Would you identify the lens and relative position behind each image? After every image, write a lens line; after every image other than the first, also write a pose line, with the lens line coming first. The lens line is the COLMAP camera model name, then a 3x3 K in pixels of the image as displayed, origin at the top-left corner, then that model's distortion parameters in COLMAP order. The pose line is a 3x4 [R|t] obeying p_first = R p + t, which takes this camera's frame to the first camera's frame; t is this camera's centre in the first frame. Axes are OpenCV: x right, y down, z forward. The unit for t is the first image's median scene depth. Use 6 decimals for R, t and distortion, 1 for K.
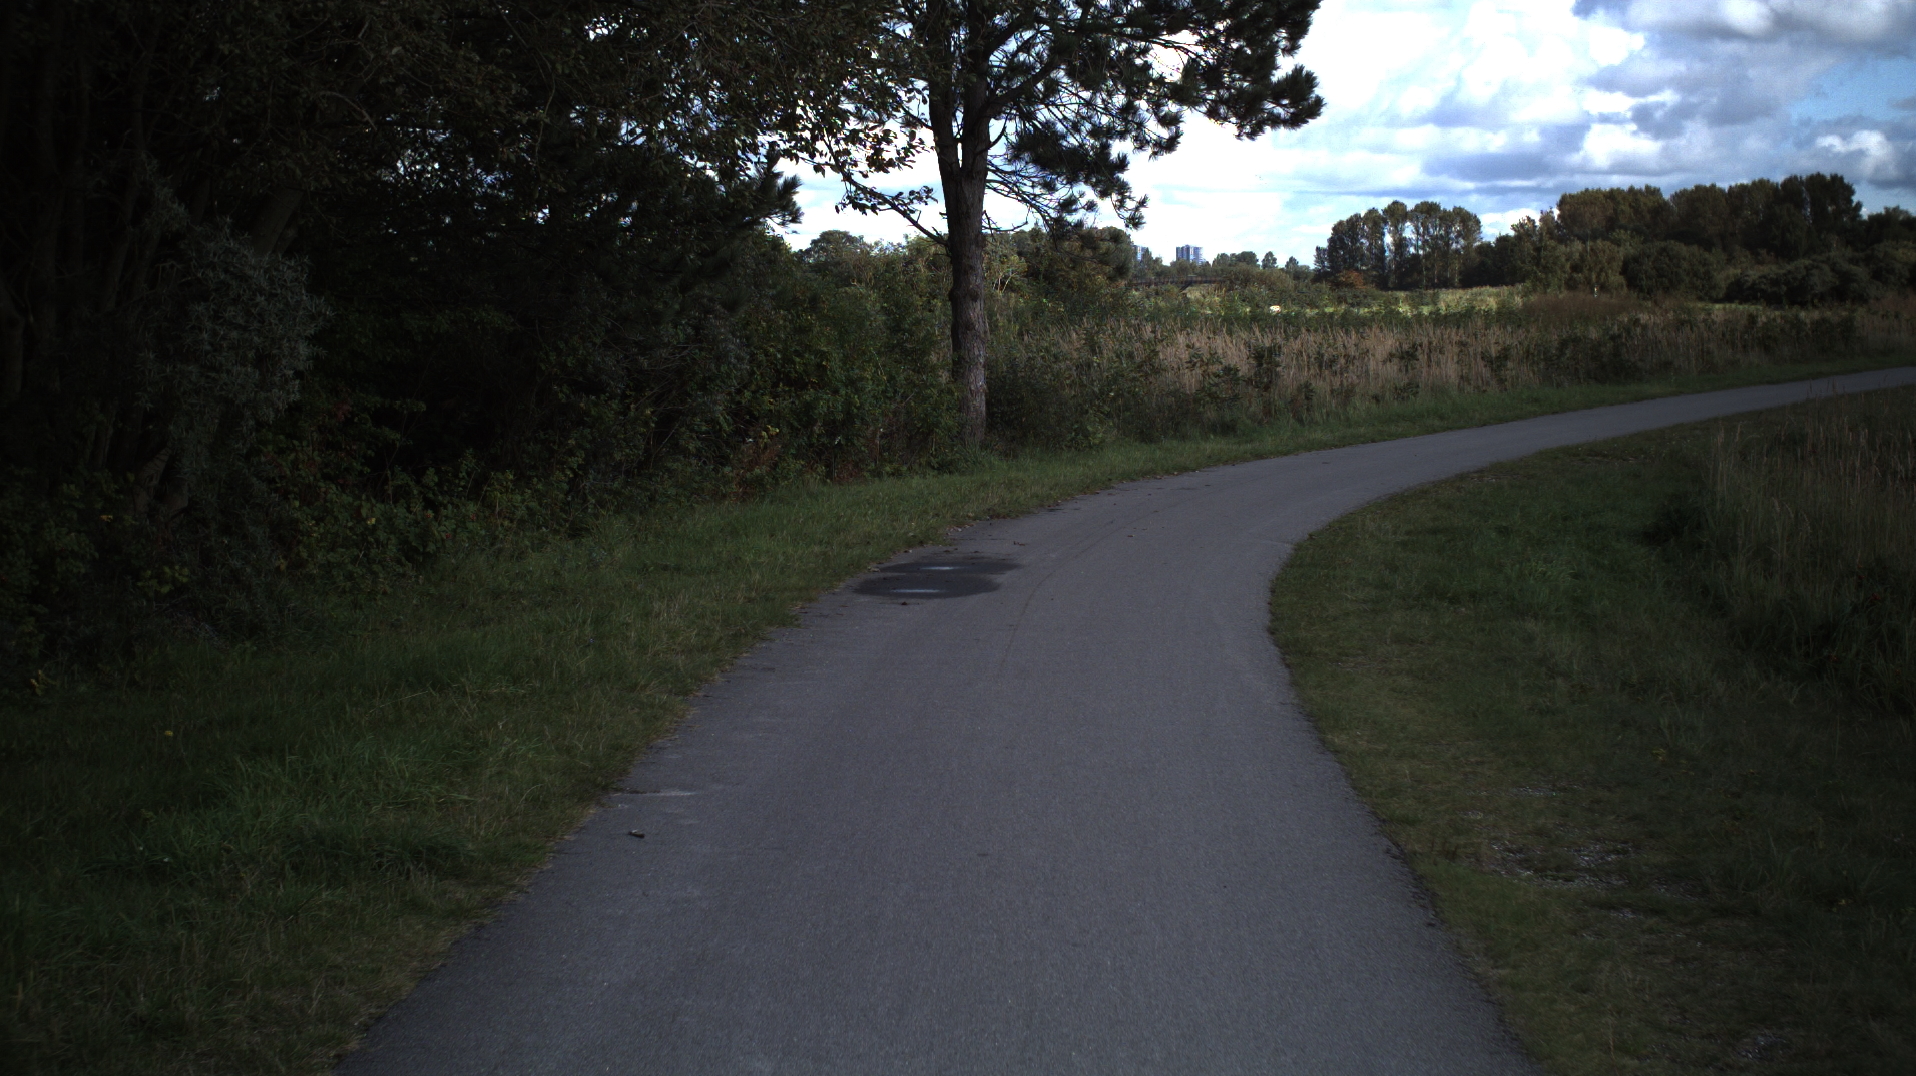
lens RADIAL K [[3035.7, 0, 958.0], [0, 3035.7, 538.0], [0, 0, 1]] dist [-0.244439, 0.104010]
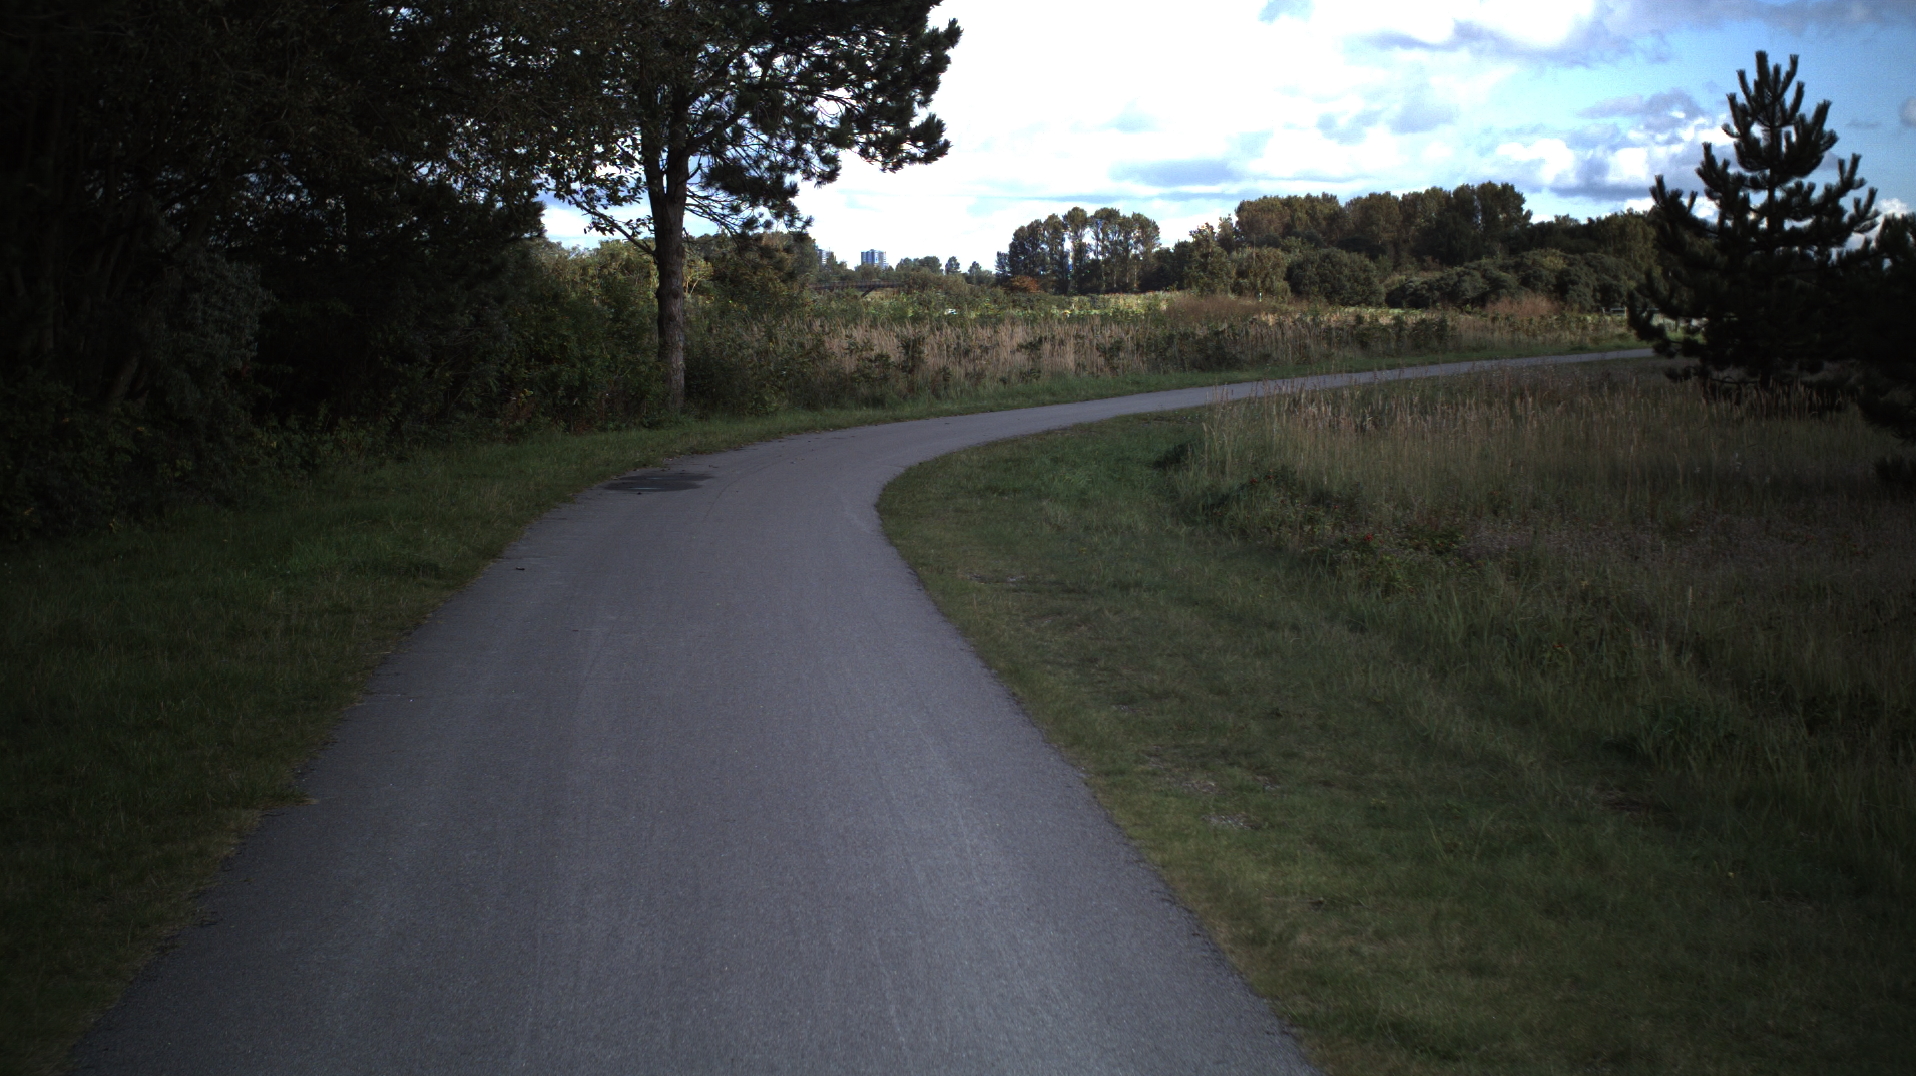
lens RADIAL K [[3049.0, 0, 958.0], [0, 3049.0, 538.0], [0, 0, 1]] dist [-0.255685, -0.081124]
pose [[0.994633, -0.000817, 0.103460, -0.007890], [0.000990, 0.999998, -0.001625, 0.022382], [-0.103459, 0.001719, 0.994632, -0.255645]]
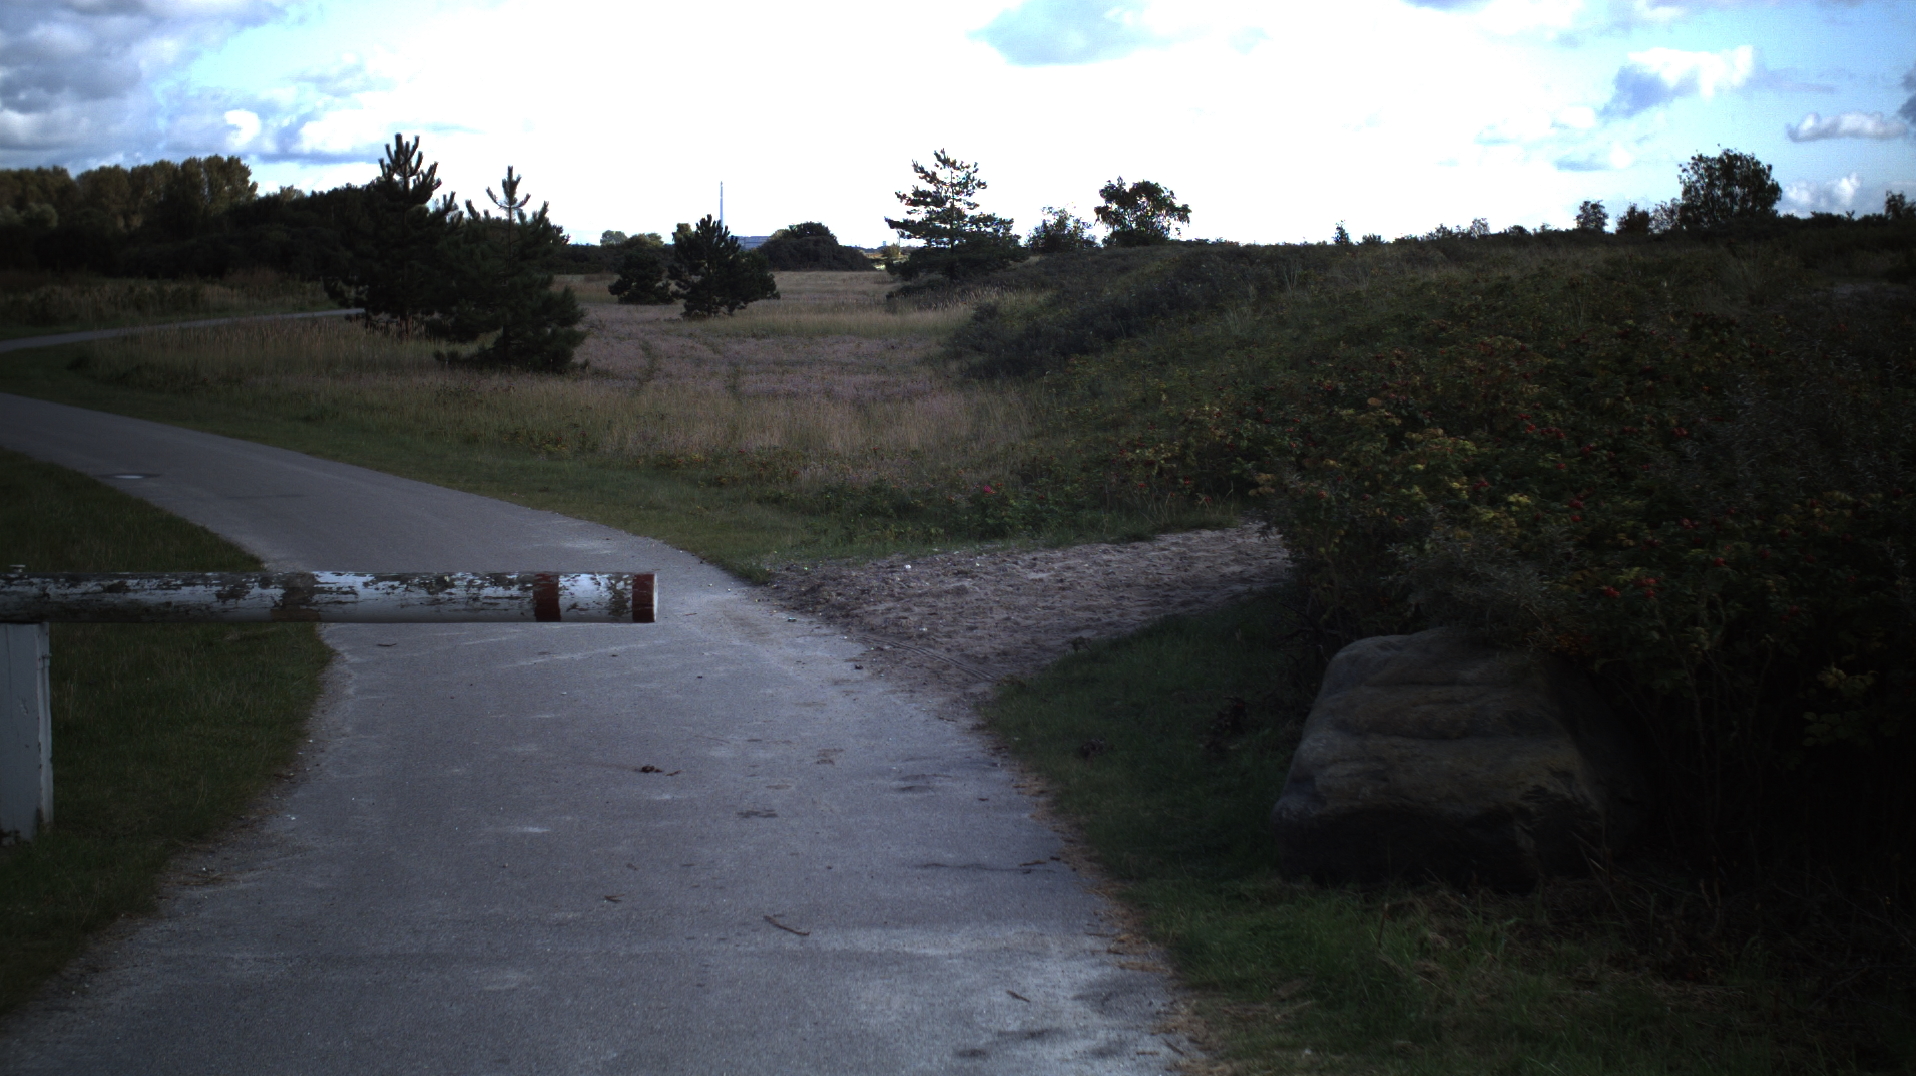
lens RADIAL K [[3035.7, 0, 958.0], [0, 3035.7, 538.0], [0, 0, 1]] dist [-0.244439, 0.104010]
pose [[0.867394, -0.030571, 0.496683, -0.231252], [0.026362, 0.999533, 0.015483, 0.076598], [-0.496924, -0.000336, 0.867794, -0.975890]]
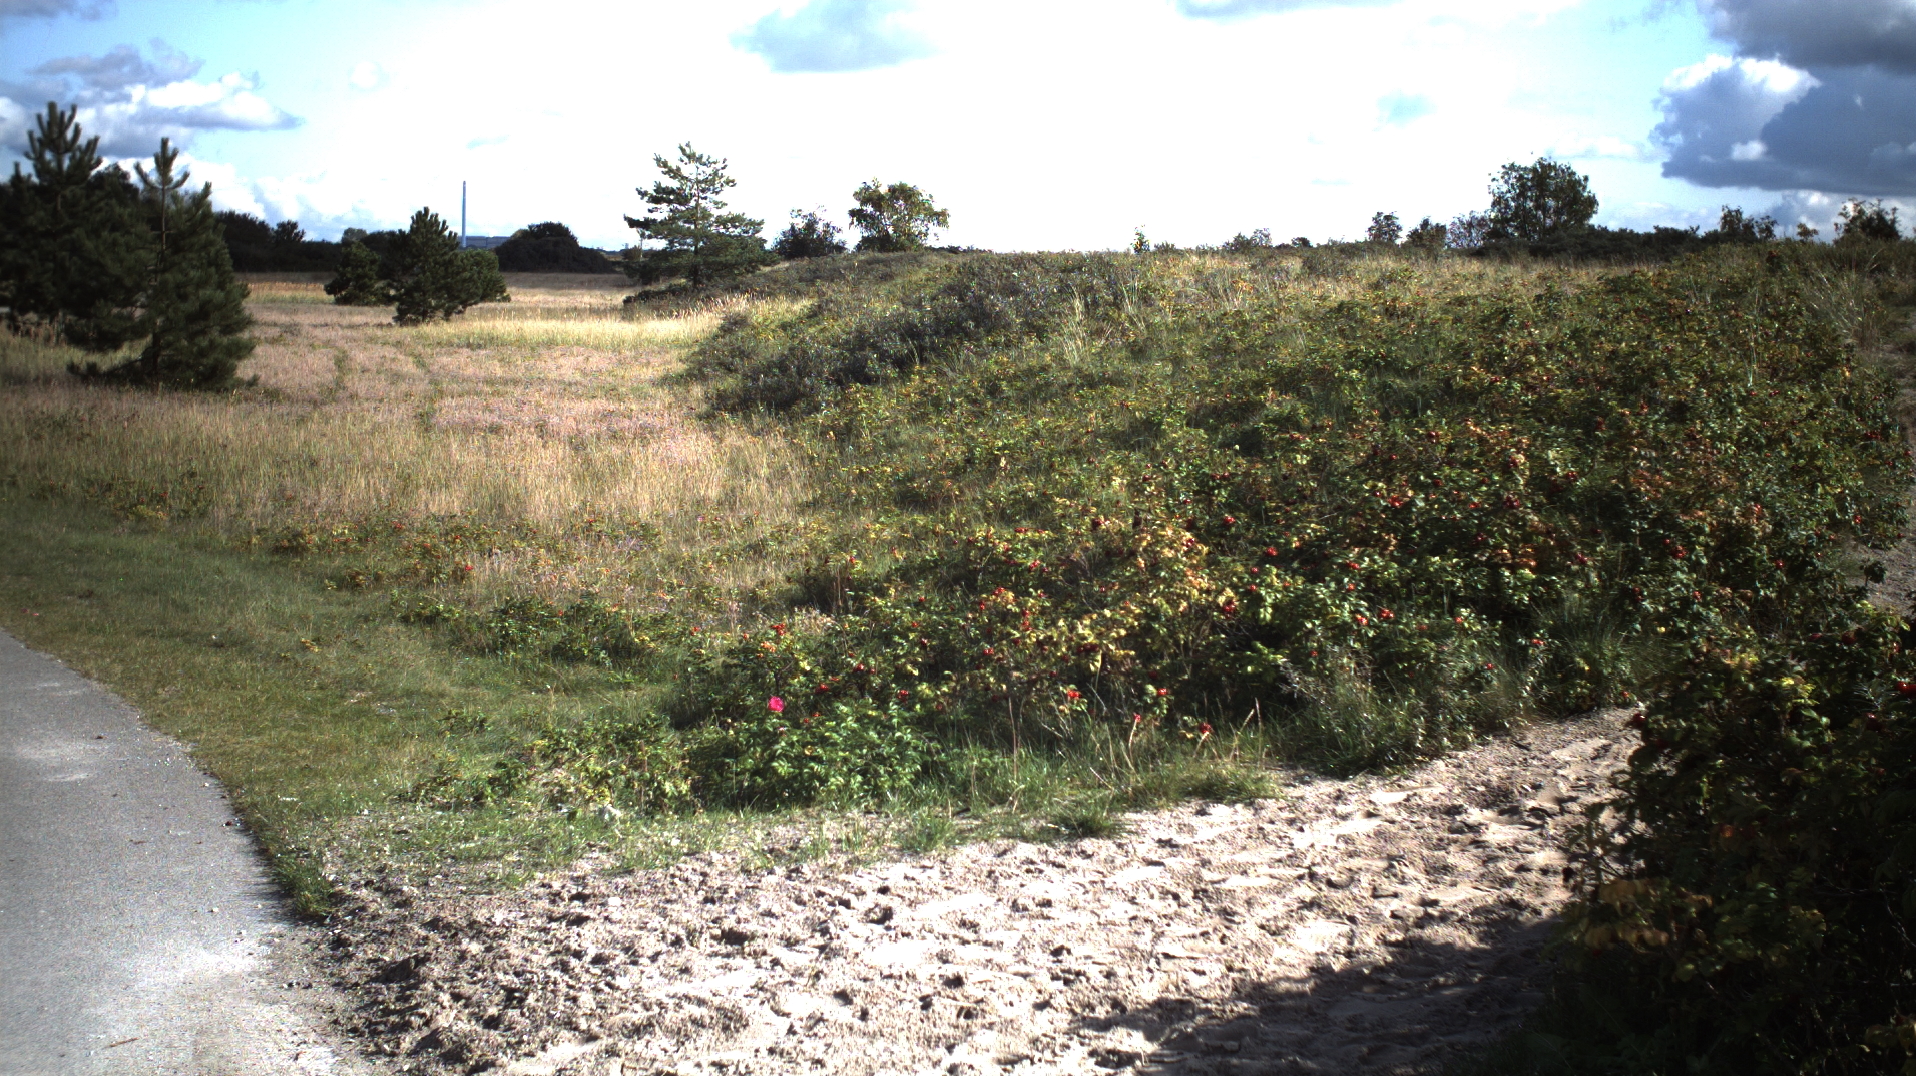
lens RADIAL K [[3035.7, 0, 958.0], [0, 3035.7, 538.0], [0, 0, 1]] dist [-0.244439, 0.104010]
pose [[0.821758, -0.018402, 0.569540, -0.109248], [0.011946, 0.999815, 0.015069, 0.058617], [-0.569712, -0.005579, 0.821825, -0.759774]]
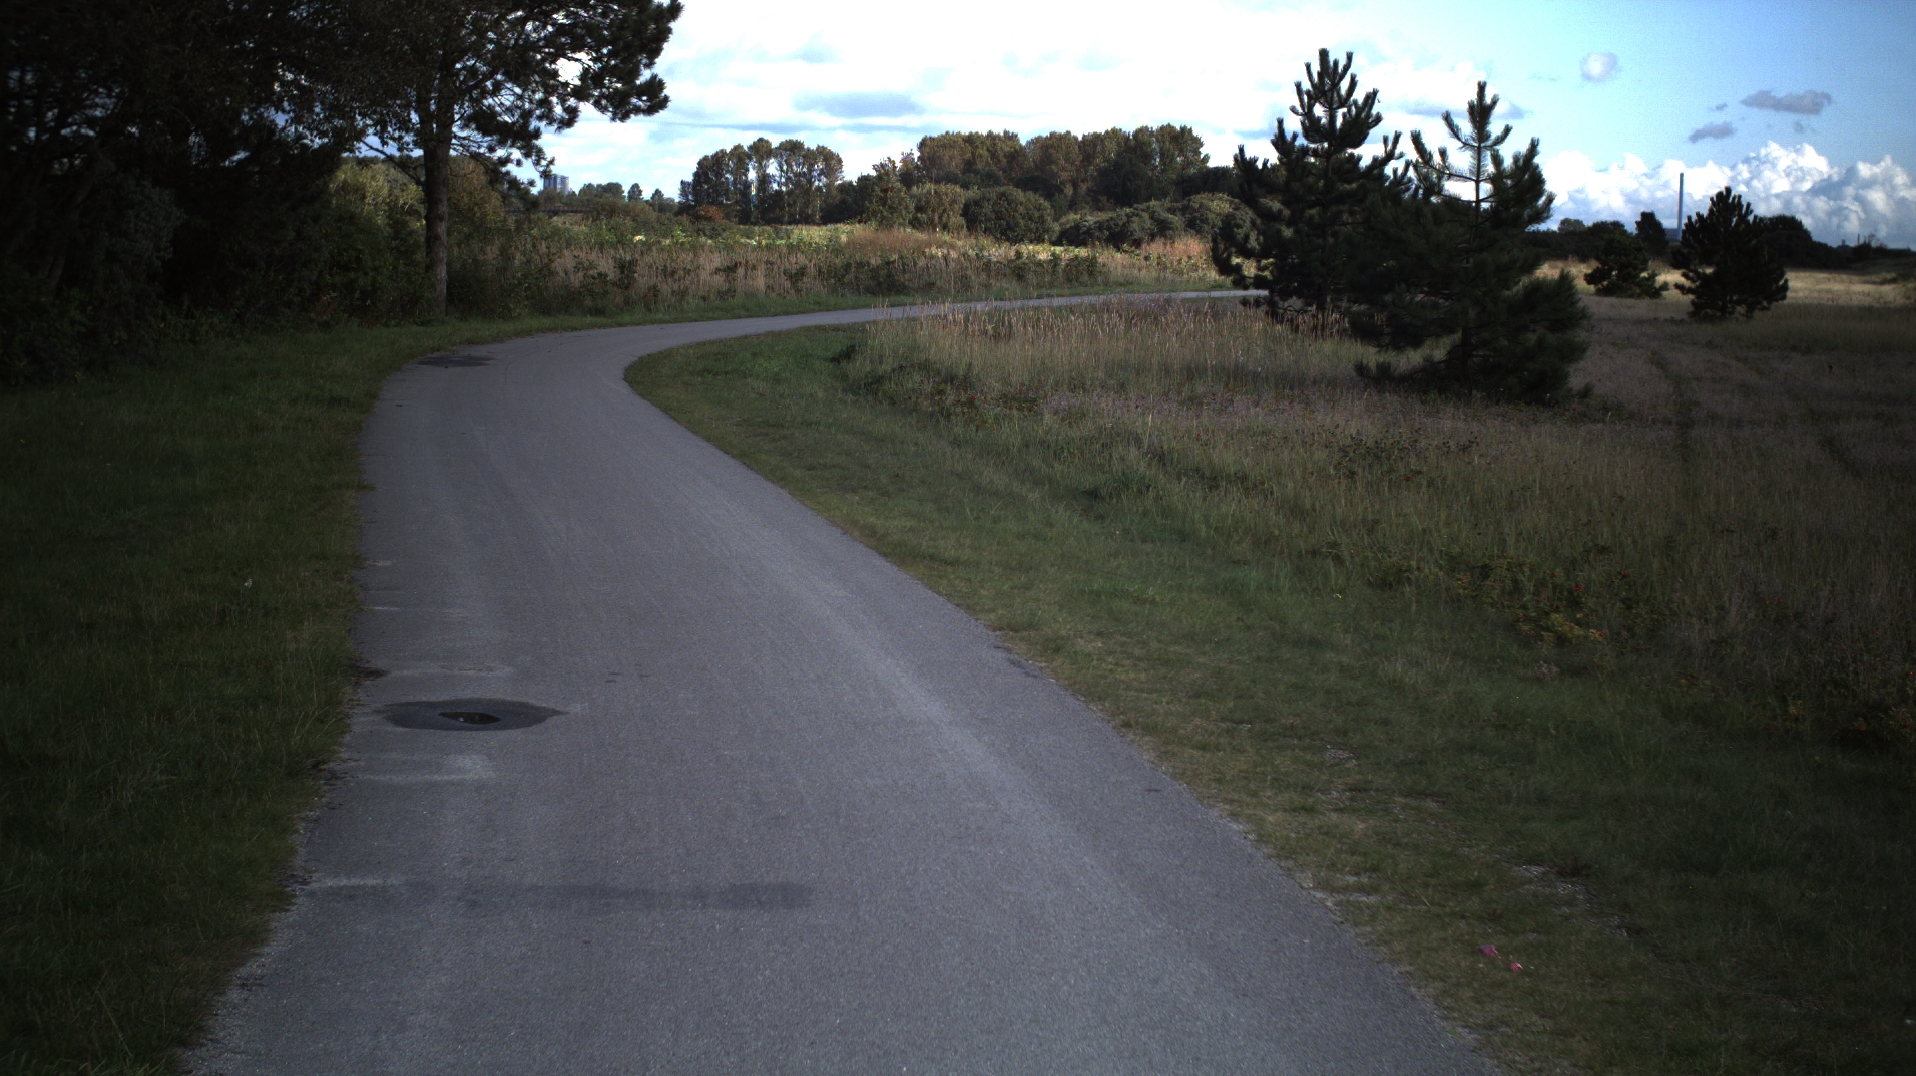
lens RADIAL K [[3049.0, 0, 958.0], [0, 3049.0, 538.0], [0, 0, 1]] dist [-0.255685, -0.081124]
pose [[0.977777, 0.017114, 0.208949, -0.049596], [-0.021760, 0.999564, 0.019953, 0.041976], [-0.208517, -0.024056, 0.977723, -0.505331]]
